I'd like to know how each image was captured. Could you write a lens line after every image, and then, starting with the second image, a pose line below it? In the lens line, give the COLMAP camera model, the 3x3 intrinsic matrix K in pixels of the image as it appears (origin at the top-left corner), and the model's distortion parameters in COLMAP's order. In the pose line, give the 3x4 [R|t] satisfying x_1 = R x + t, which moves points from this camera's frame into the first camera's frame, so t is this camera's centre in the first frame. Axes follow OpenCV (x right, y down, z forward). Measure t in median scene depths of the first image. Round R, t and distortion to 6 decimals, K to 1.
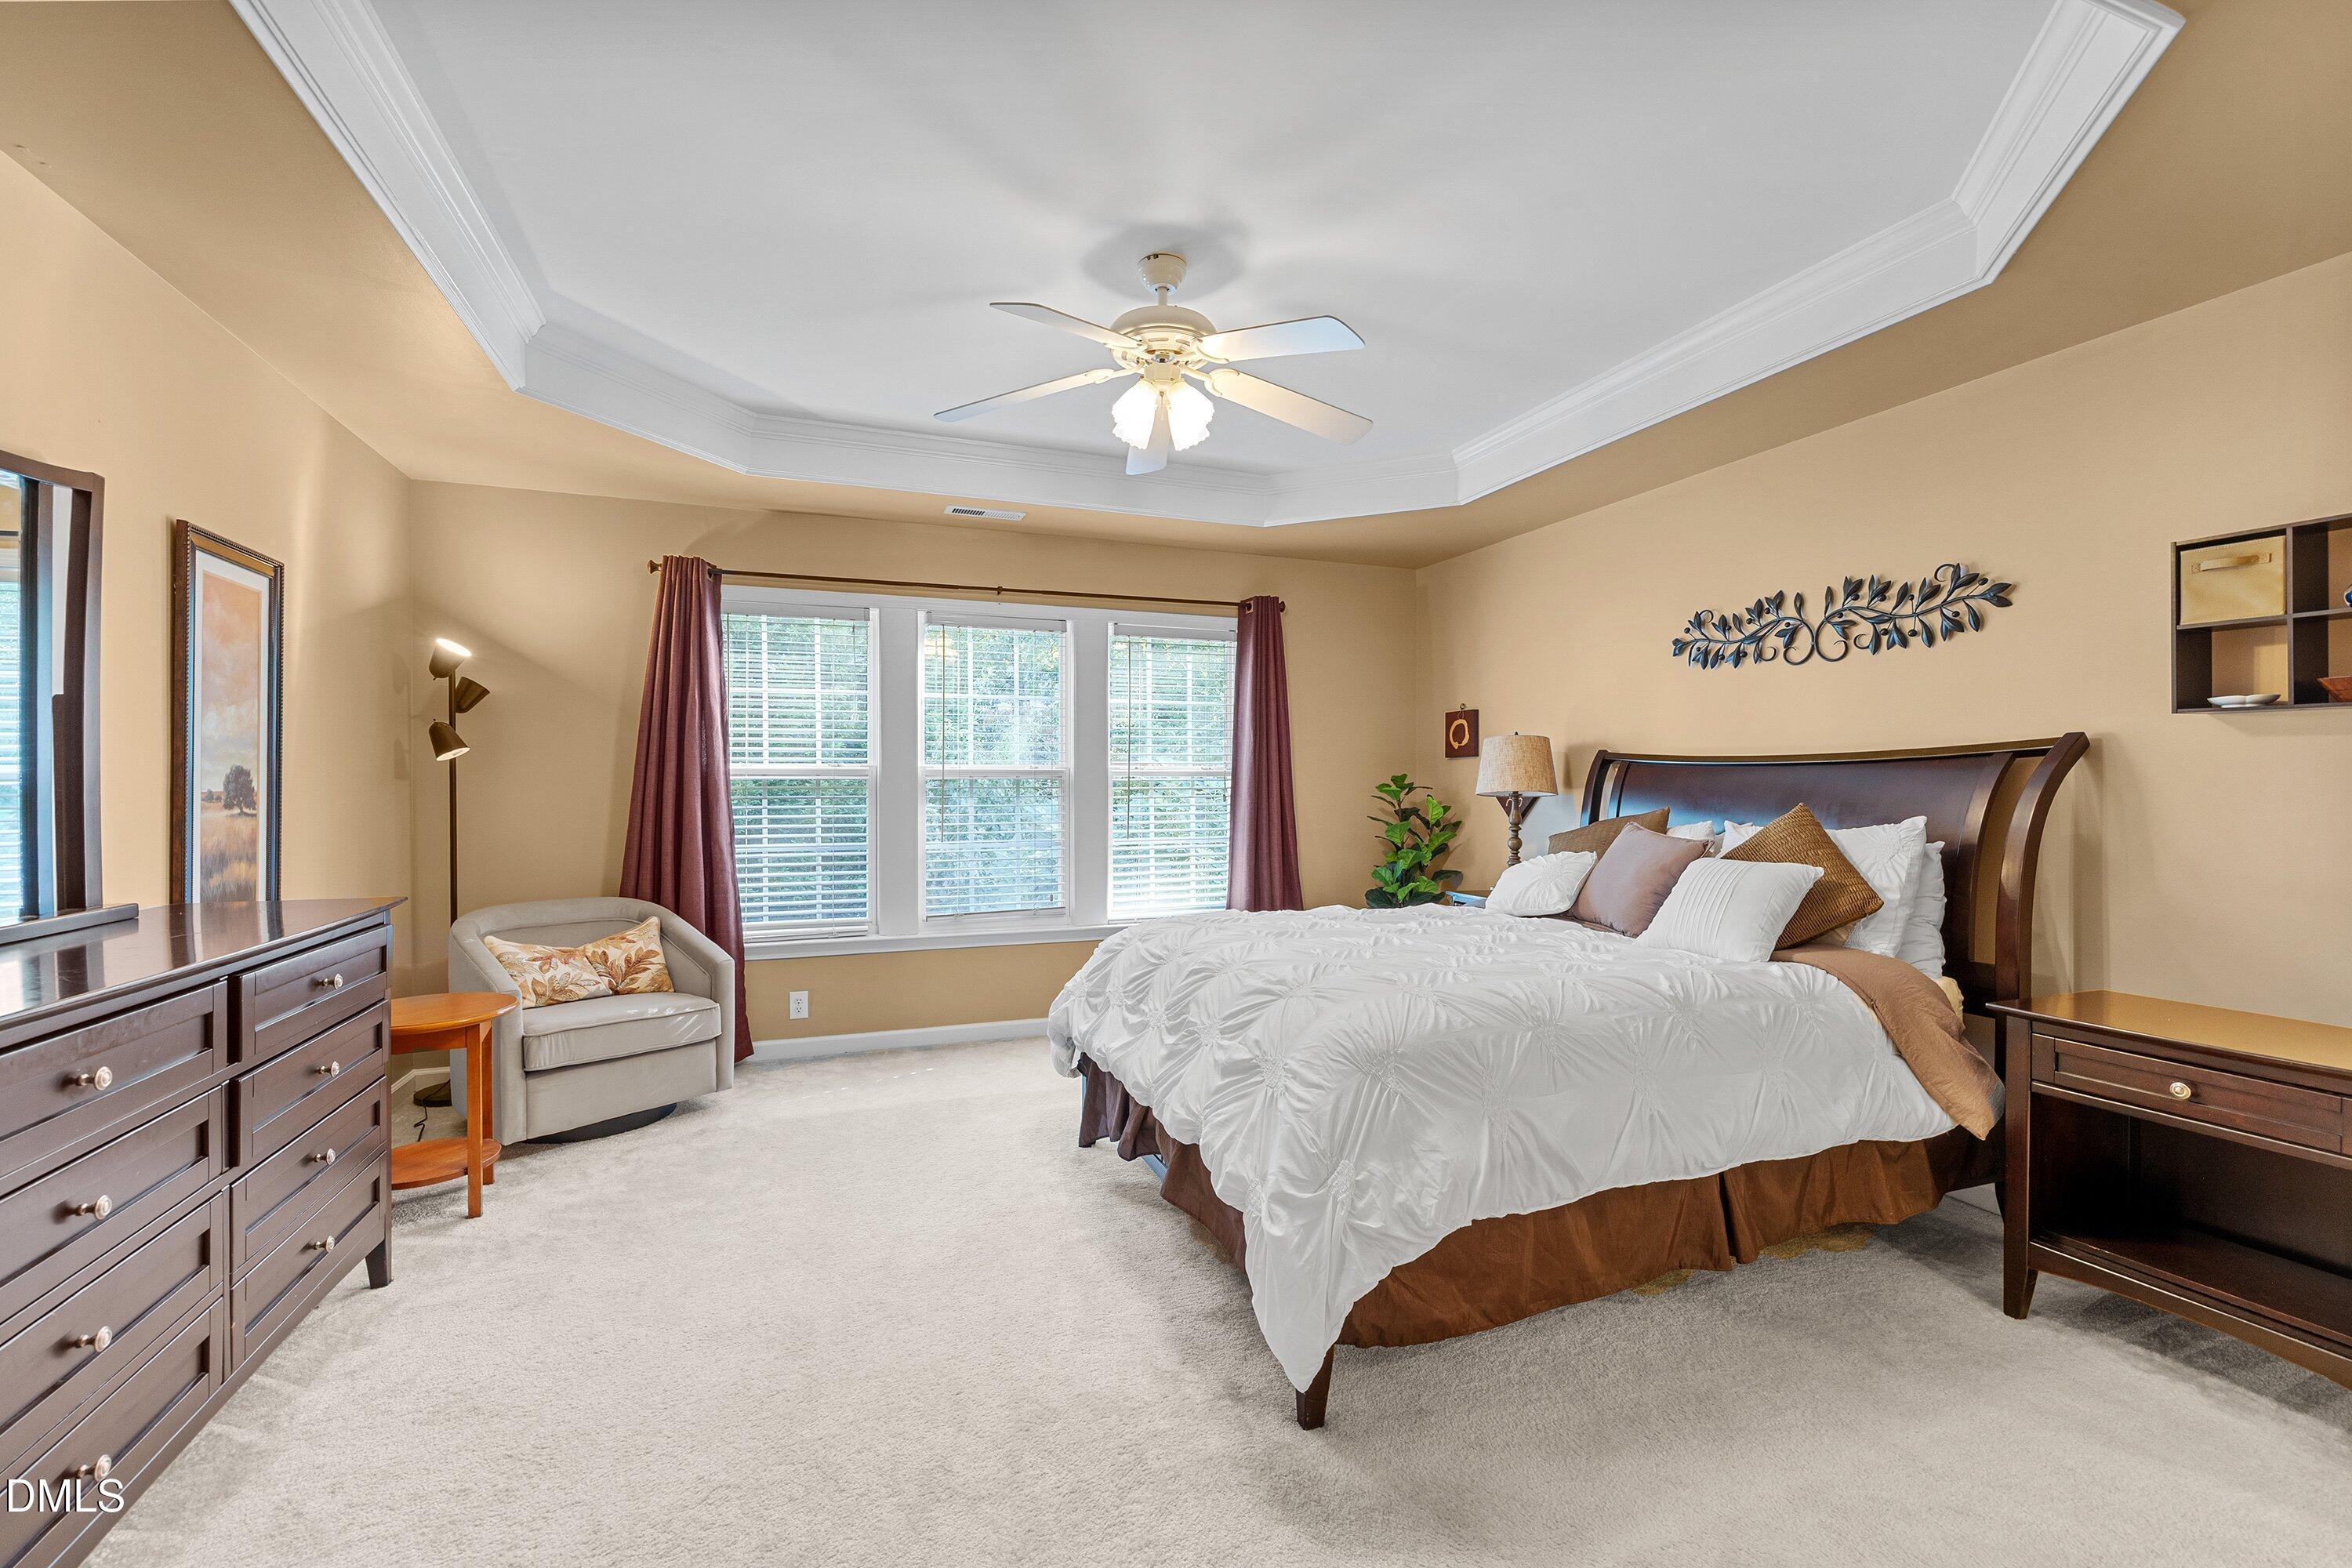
lens RADIAL K [[997.4, 0, 1175.2], [0, 997.4, 778.1], [0, 0, 1]] dist [0.002814, 0.000079]
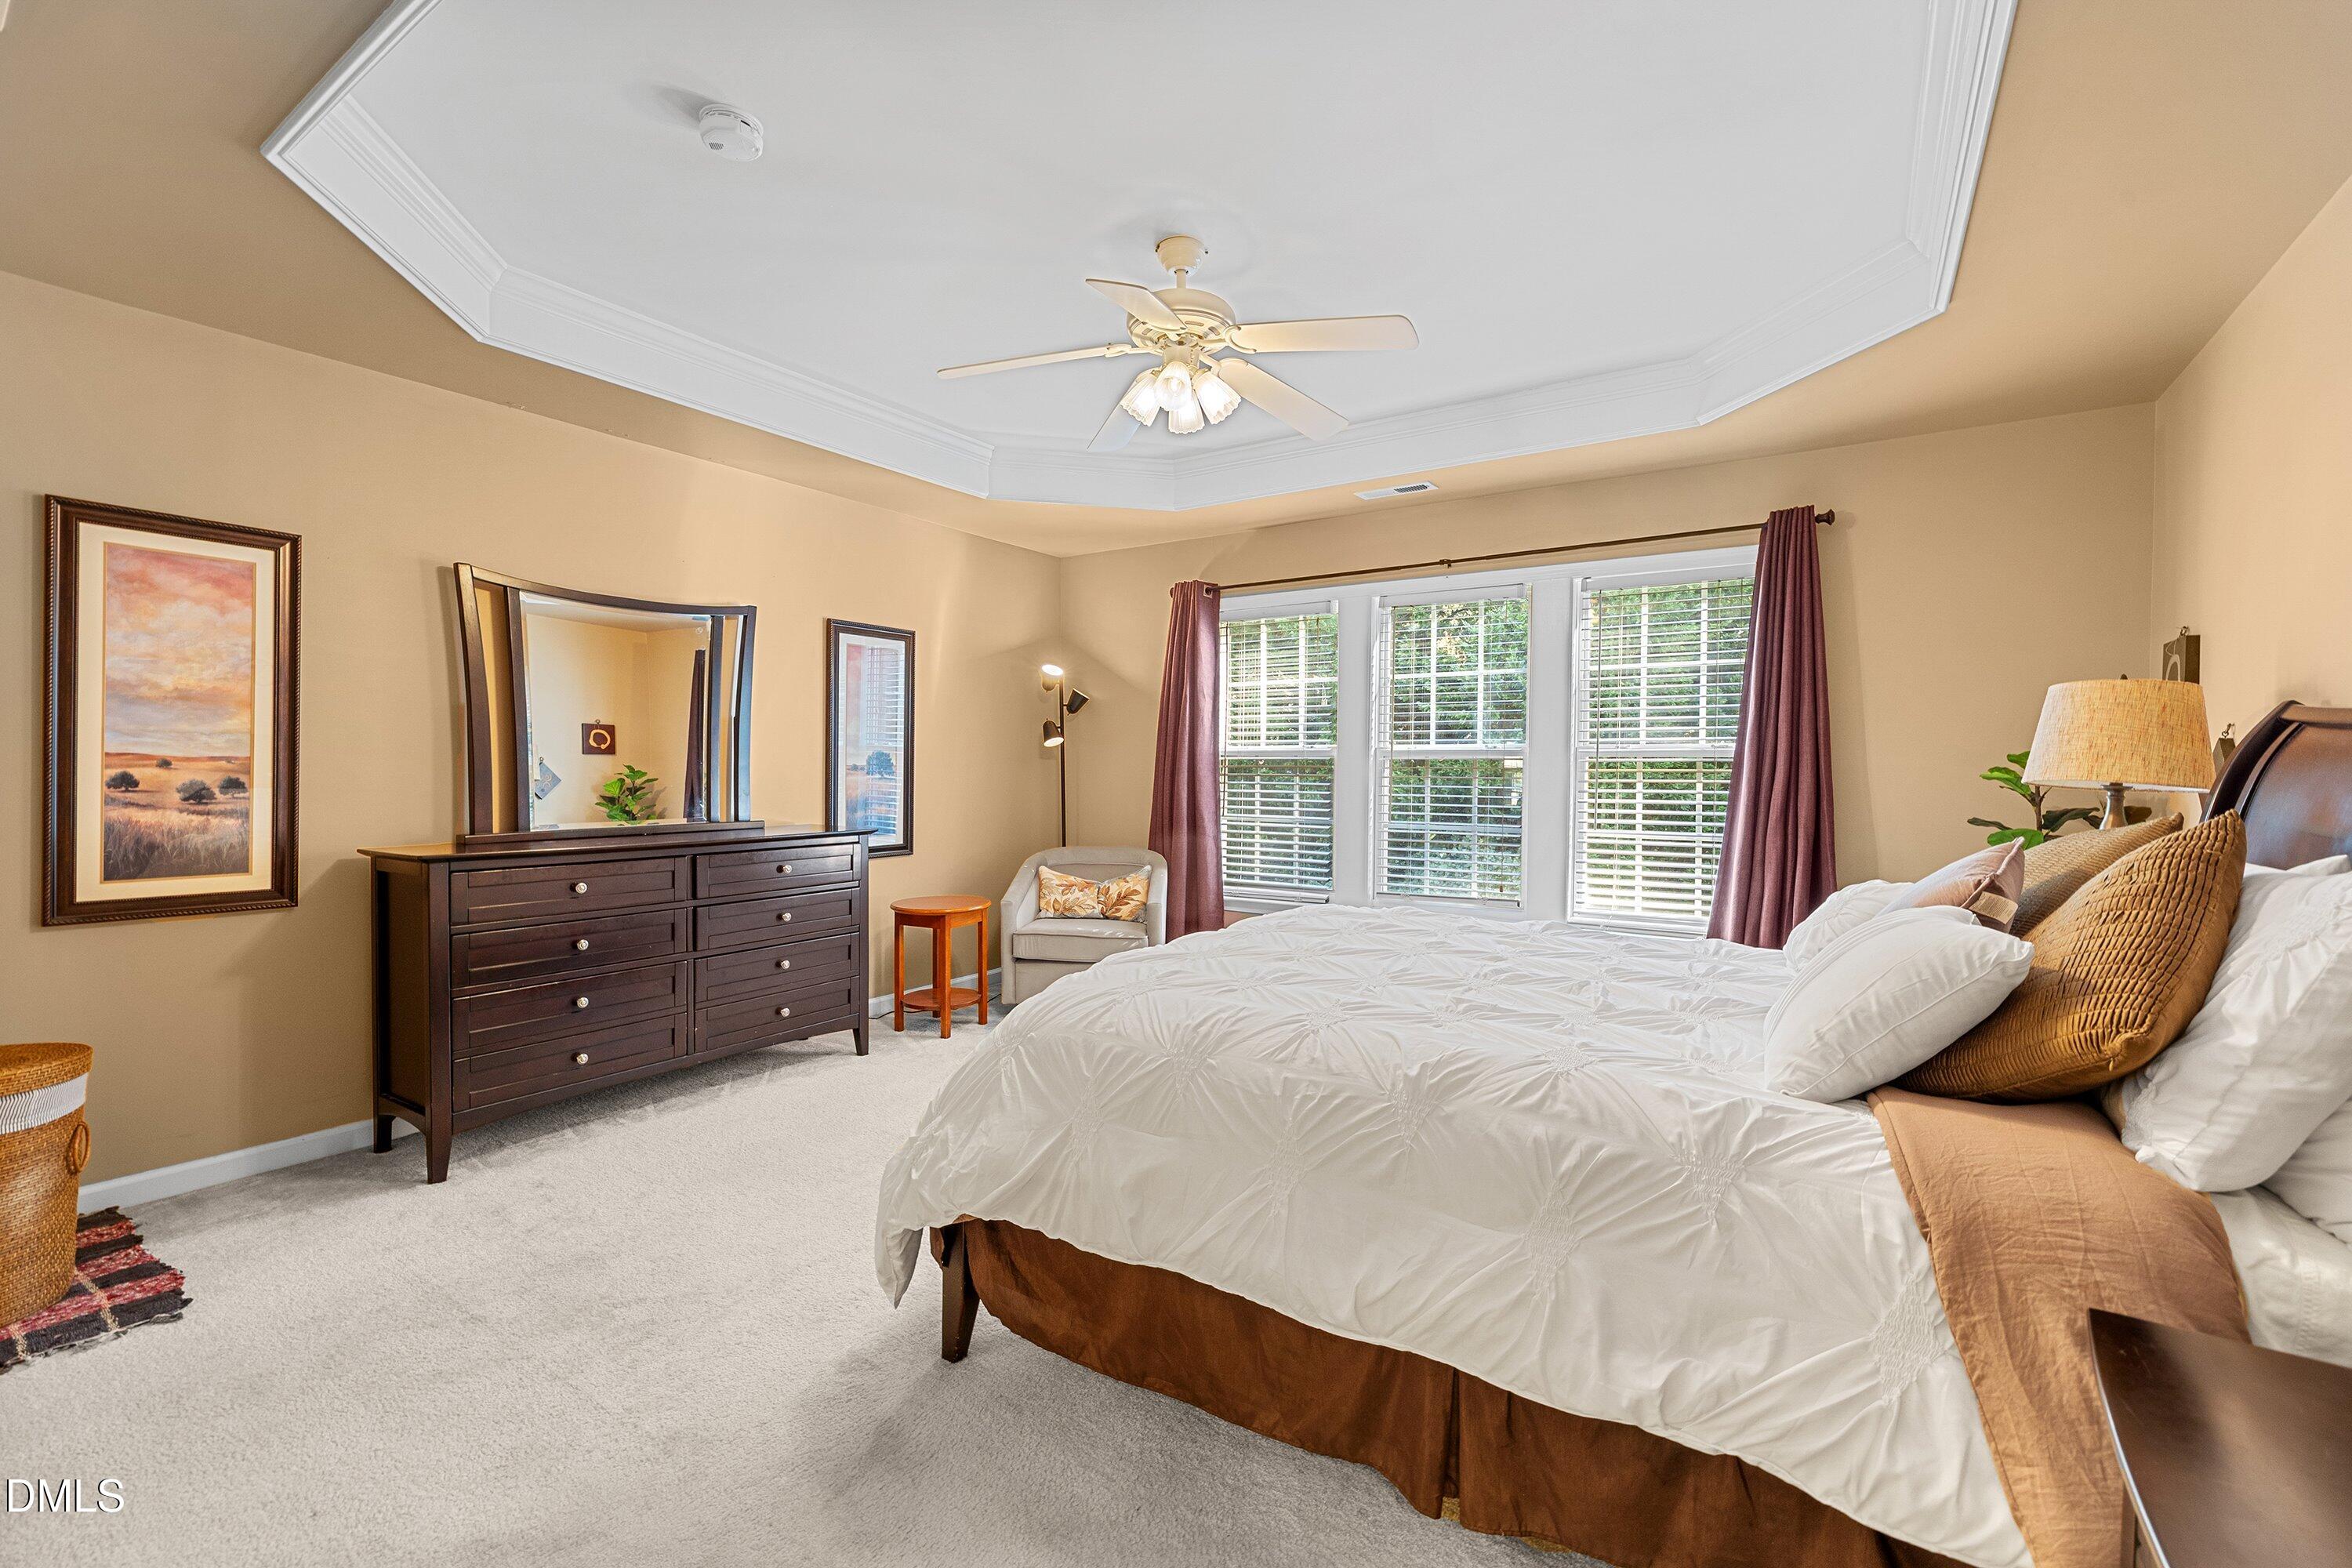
lens RADIAL K [[1002.8, 0, 1168.8], [0, 1002.8, 757.0], [0, 0, 1]] dist [-0.001274, 0.000006]
pose [[0.576141, -0.000608, -0.817350, 0.573388], [-0.000820, 0.999999, -0.001322, 0.000546], [0.817350, 0.001432, 0.576139, 0.280557]]
